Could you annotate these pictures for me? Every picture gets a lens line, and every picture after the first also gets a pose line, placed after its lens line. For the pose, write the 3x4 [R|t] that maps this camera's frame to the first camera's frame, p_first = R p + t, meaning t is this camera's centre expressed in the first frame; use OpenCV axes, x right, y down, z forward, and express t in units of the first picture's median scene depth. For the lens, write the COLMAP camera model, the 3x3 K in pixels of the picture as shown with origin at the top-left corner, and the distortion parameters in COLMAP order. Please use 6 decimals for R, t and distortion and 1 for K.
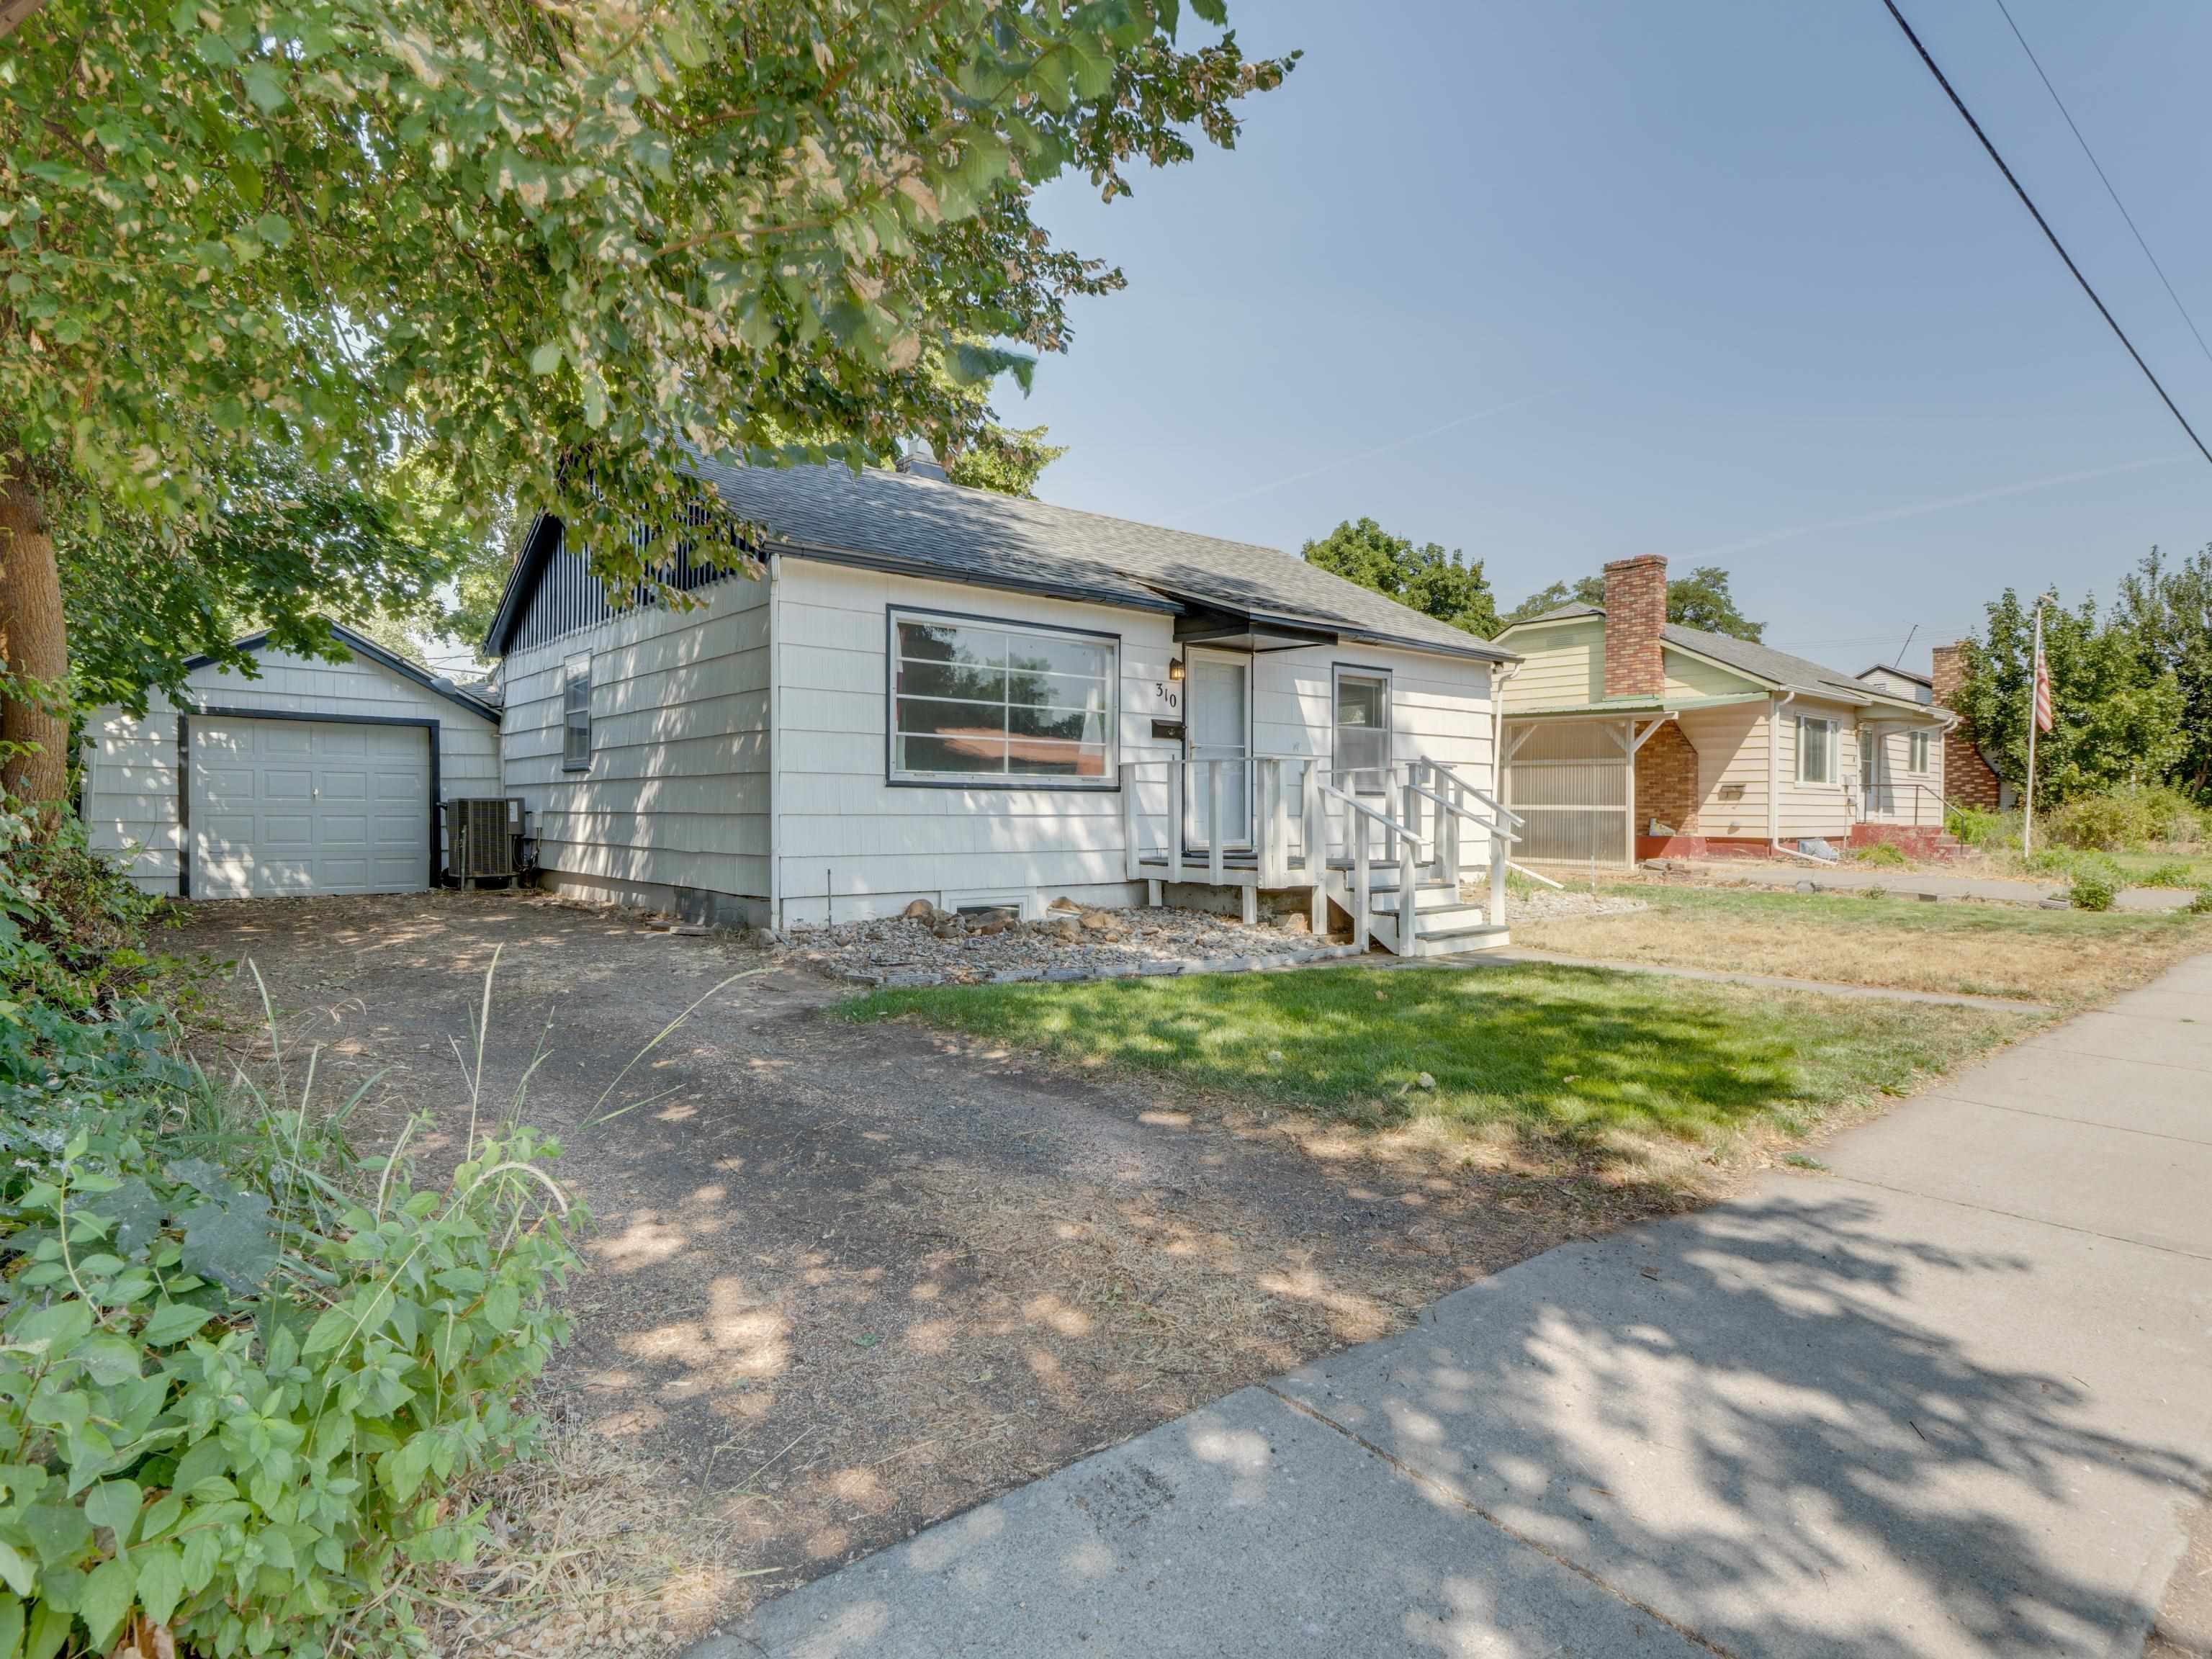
lens RADIAL K [[1119.7, 0, 1120.8], [0, 1119.7, 824.0], [0, 0, 1]] dist [-0.004023, -0.000371]
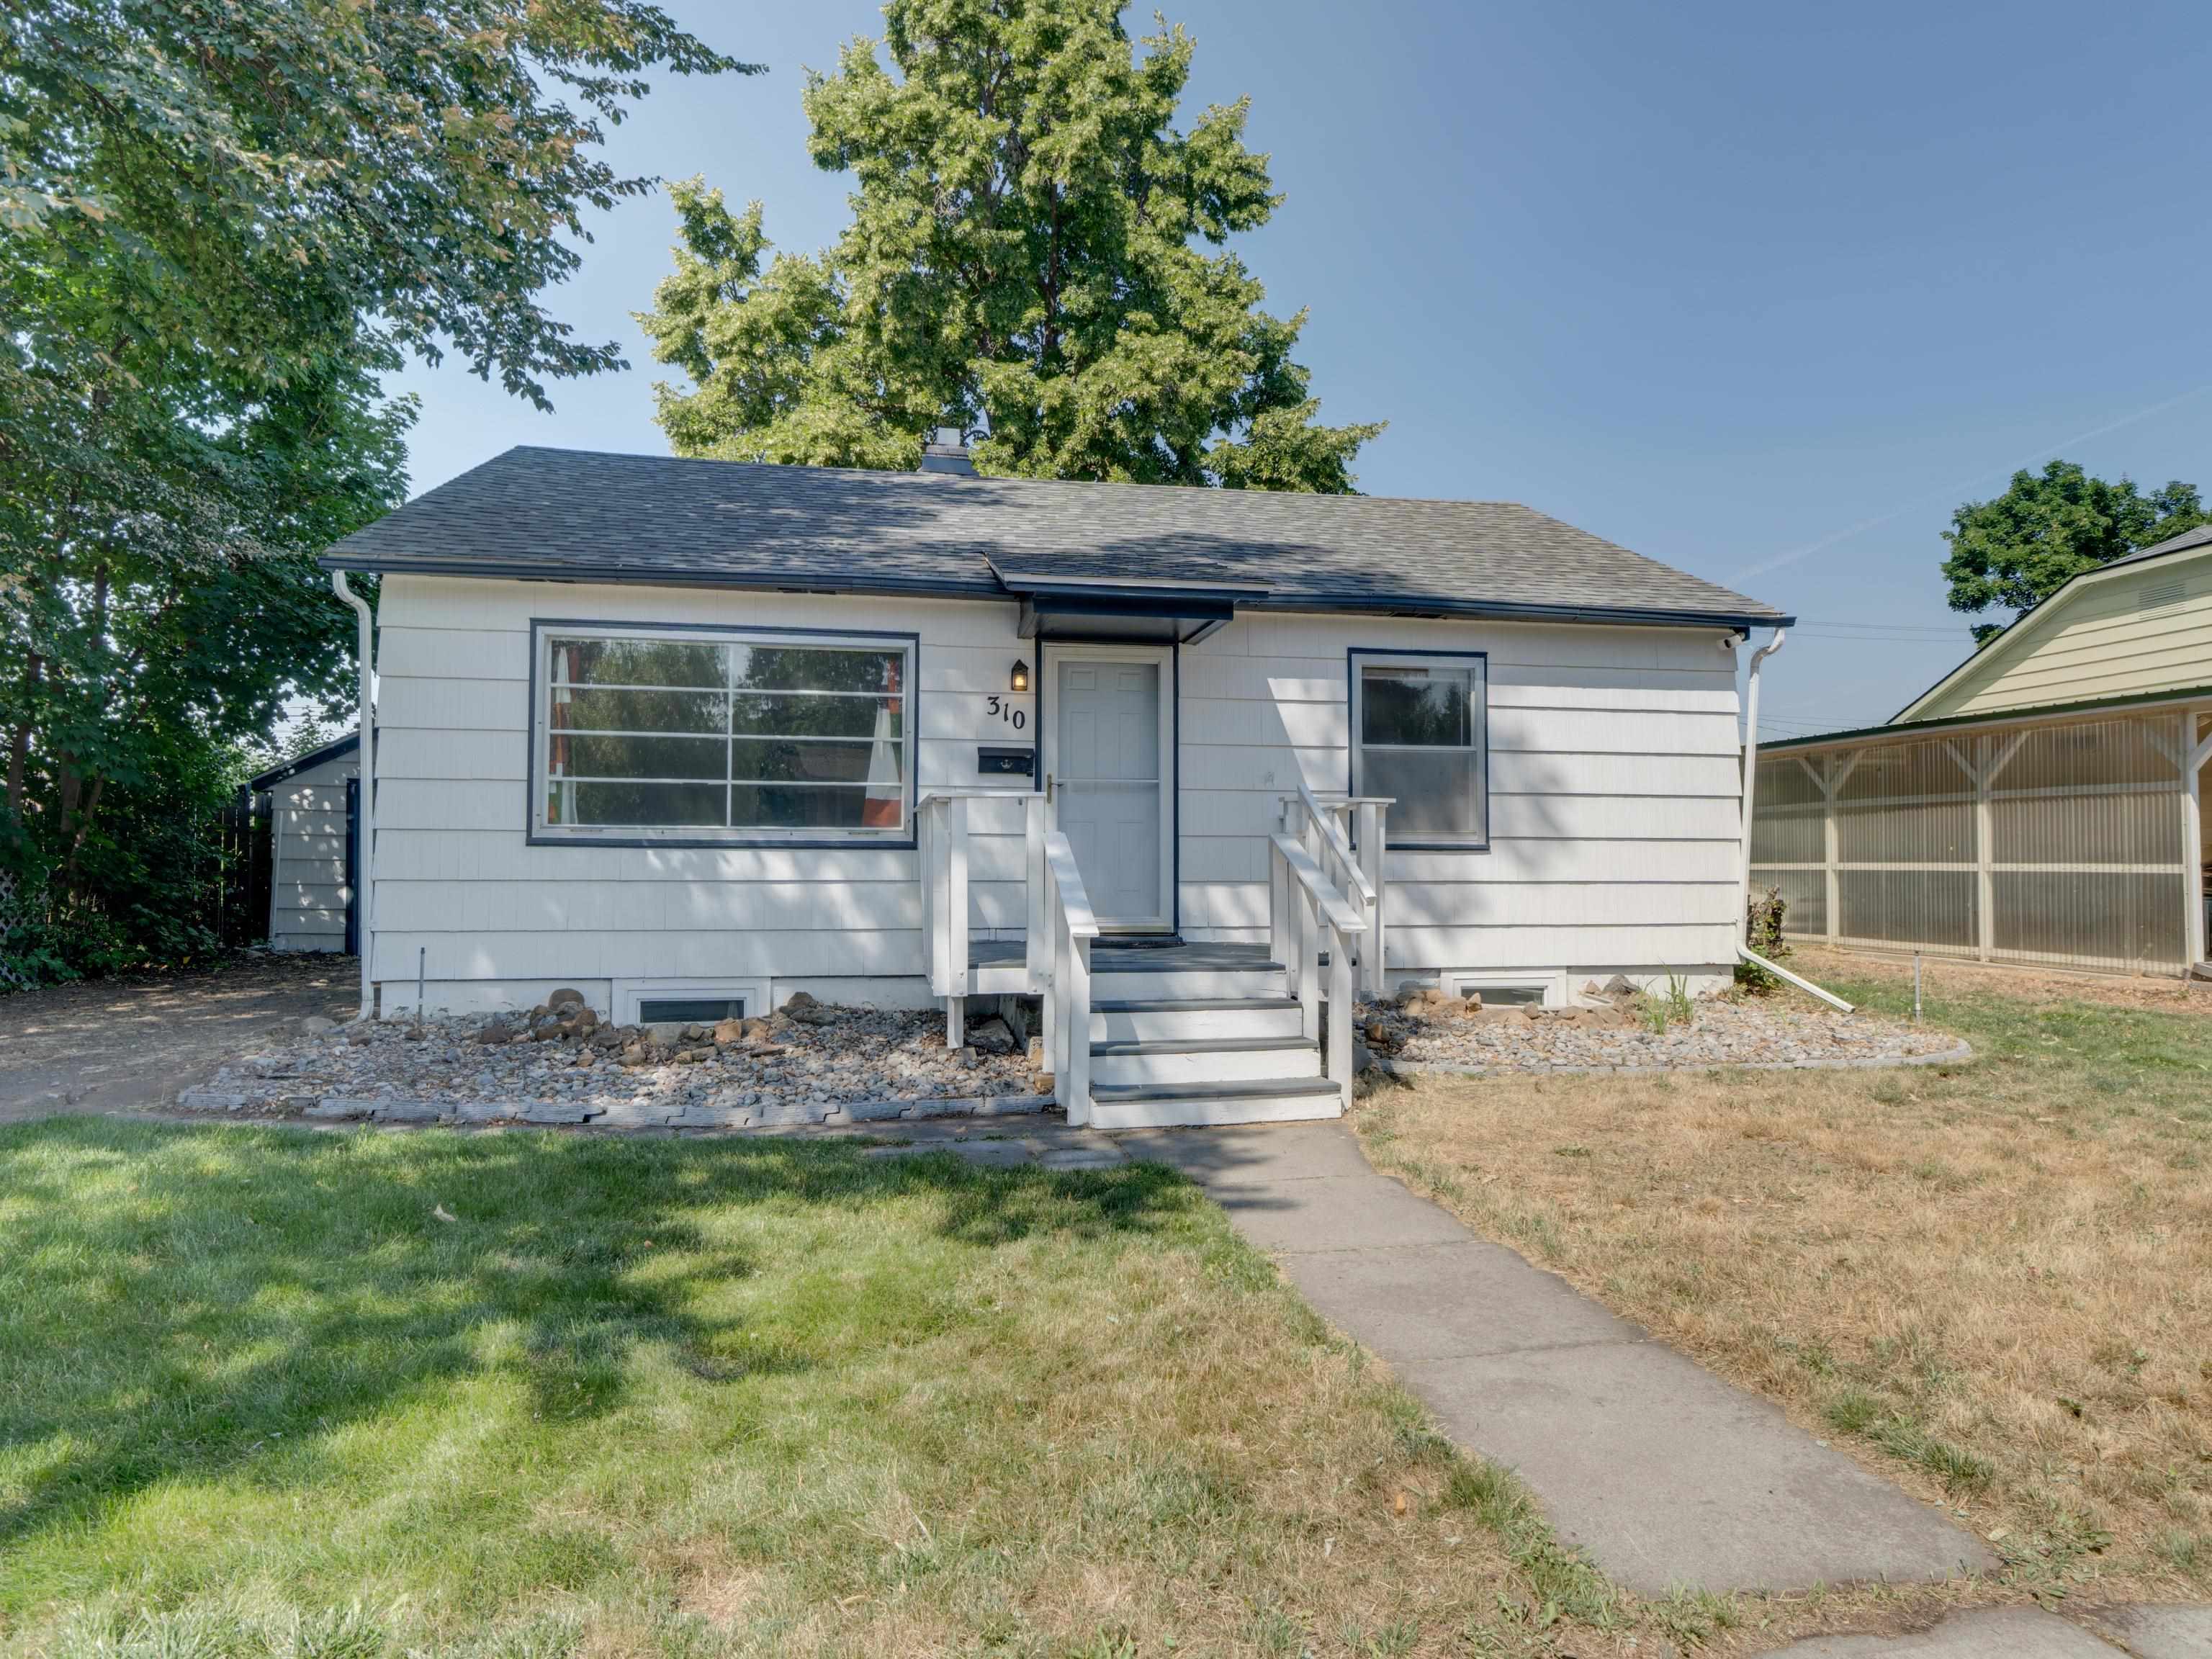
lens RADIAL K [[1197.6, 0, 1241.9], [0, 1197.6, 811.5], [0, 0, 1]] dist [-0.005827, -0.001504]
pose [[0.878381, -0.022521, -0.477430, 0.522867], [-0.005851, 0.998308, -0.057855, -0.008763], [0.477925, 0.053612, 0.876763, 0.399039]]
